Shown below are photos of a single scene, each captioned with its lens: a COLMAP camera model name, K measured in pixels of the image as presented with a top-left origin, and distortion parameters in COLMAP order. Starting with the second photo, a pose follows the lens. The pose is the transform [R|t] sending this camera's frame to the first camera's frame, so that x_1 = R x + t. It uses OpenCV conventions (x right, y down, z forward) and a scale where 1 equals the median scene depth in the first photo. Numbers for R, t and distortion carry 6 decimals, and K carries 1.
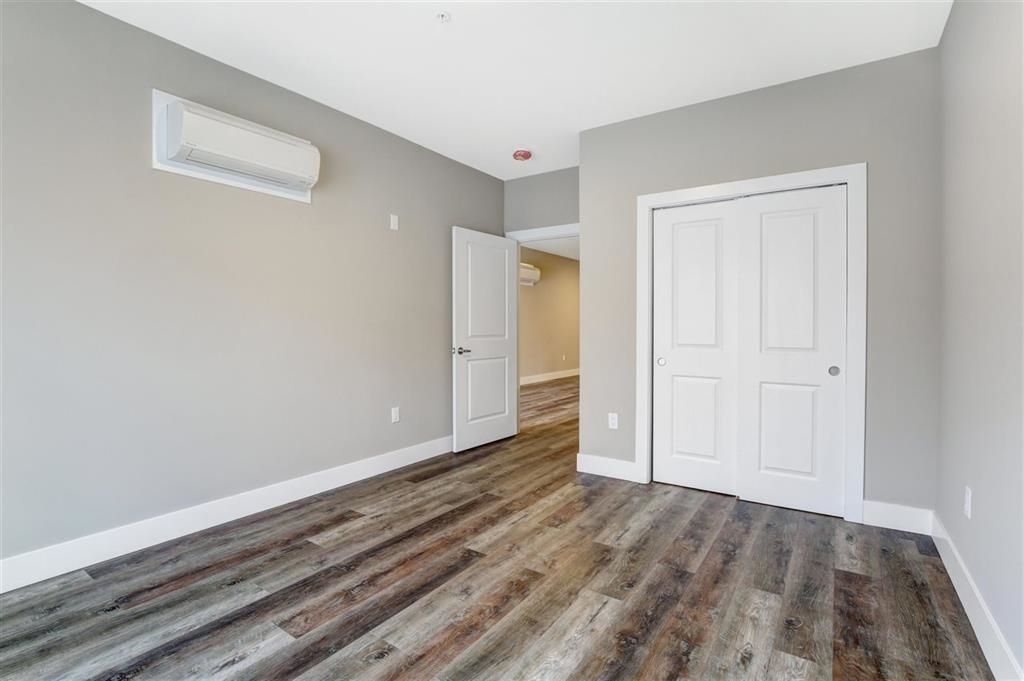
lens RADIAL K [[471.6, 0, 512.7], [0, 471.6, 335.5], [0, 0, 1]] dist [-0.000065, 0.000079]
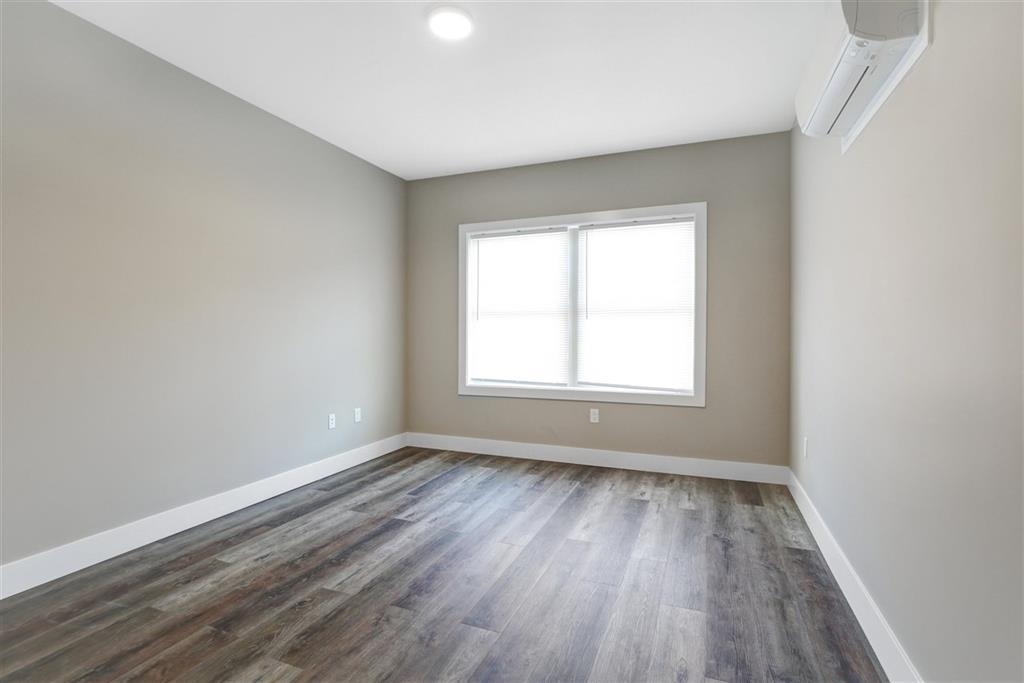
lens RADIAL K [[471.6, 0, 512.2], [0, 471.6, 337.5], [0, 0, 1]] dist [-0.000065, 0.000079]
pose [[-0.976044, 0.003656, -0.217544, 0.038742], [-0.003068, 0.999528, 0.030560, -0.044801], [0.217554, 0.030496, -0.975572, 2.127790]]
